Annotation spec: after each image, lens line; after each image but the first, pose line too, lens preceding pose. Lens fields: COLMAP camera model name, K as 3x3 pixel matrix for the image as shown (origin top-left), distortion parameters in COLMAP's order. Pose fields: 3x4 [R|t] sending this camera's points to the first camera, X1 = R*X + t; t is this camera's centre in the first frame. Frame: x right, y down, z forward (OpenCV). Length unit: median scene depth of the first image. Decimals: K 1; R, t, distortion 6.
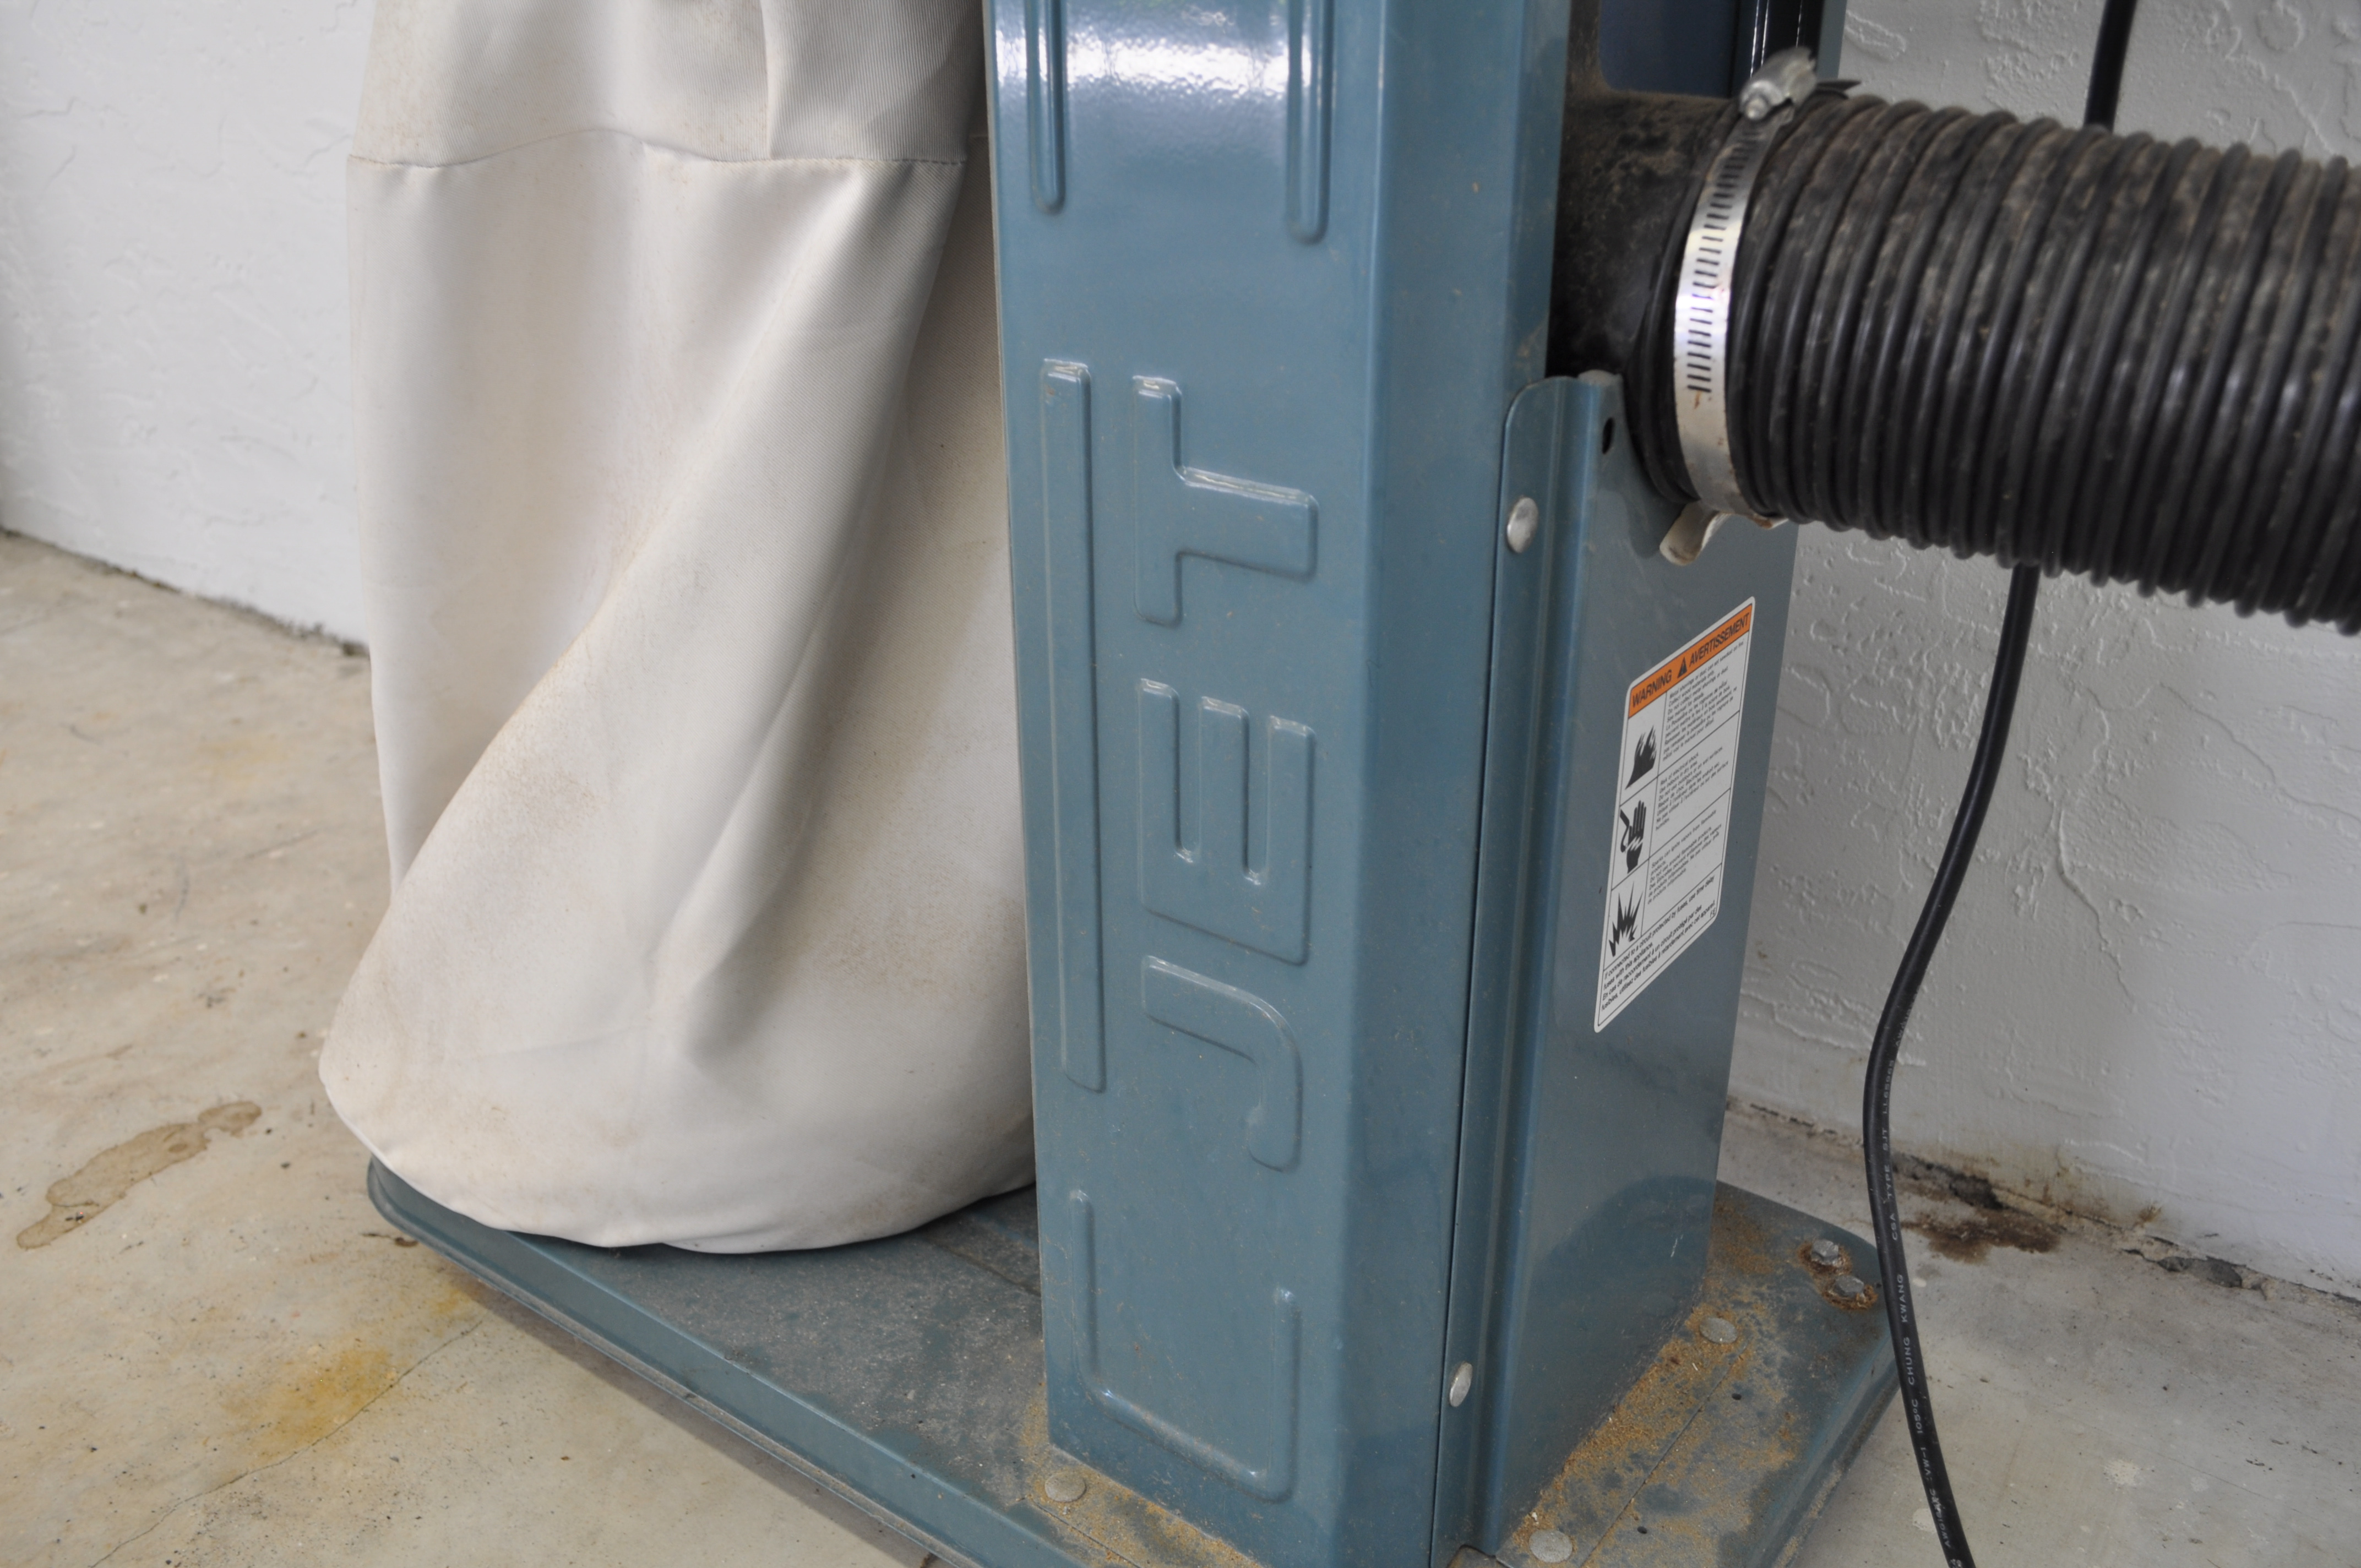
lens RADIAL K [[2064.5, 0, 1187.0], [0, 2064.5, 791.2], [0, 0, 1]] dist [-0.031719, 0.022701]
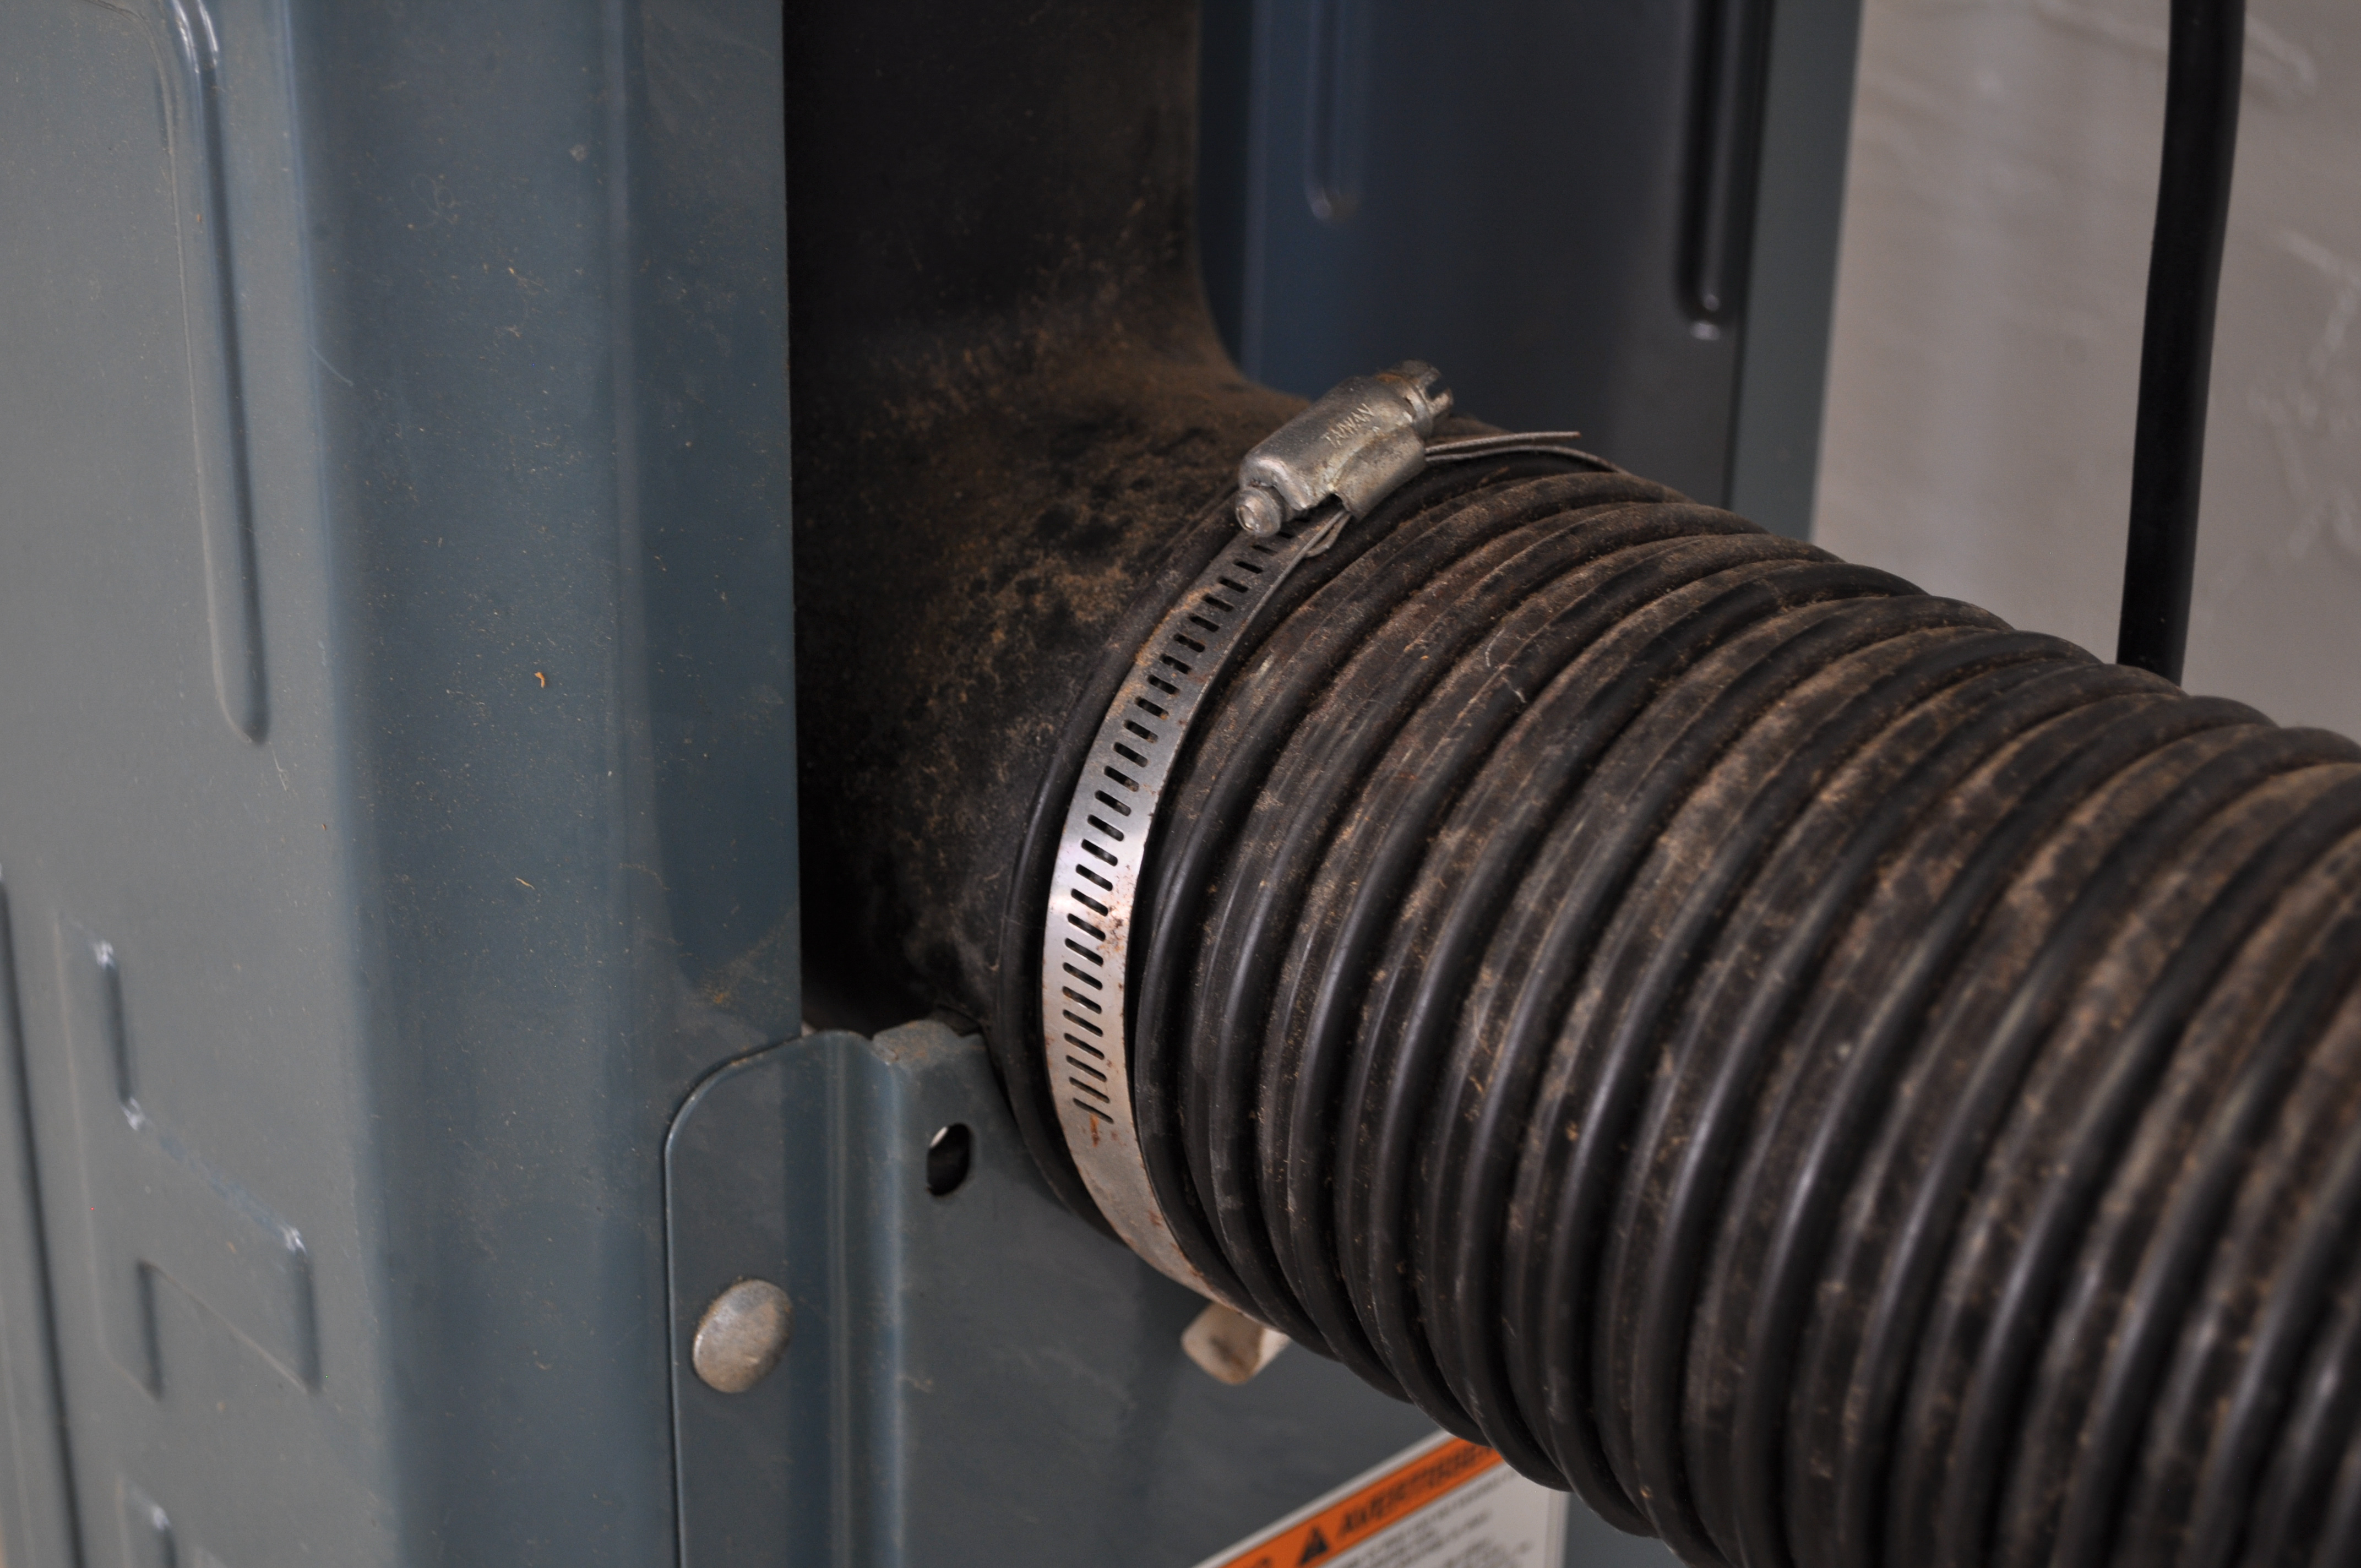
lens RADIAL K [[3653.4, 0, 1186.7], [0, 3653.4, 779.5], [0, 0, 1]] dist [-0.020812, 0.000000]
pose [[0.983848, 0.094317, -0.152142, 0.252773], [-0.099129, 0.994777, -0.024342, -0.164661], [0.149052, 0.039030, 0.988059, 0.135871]]
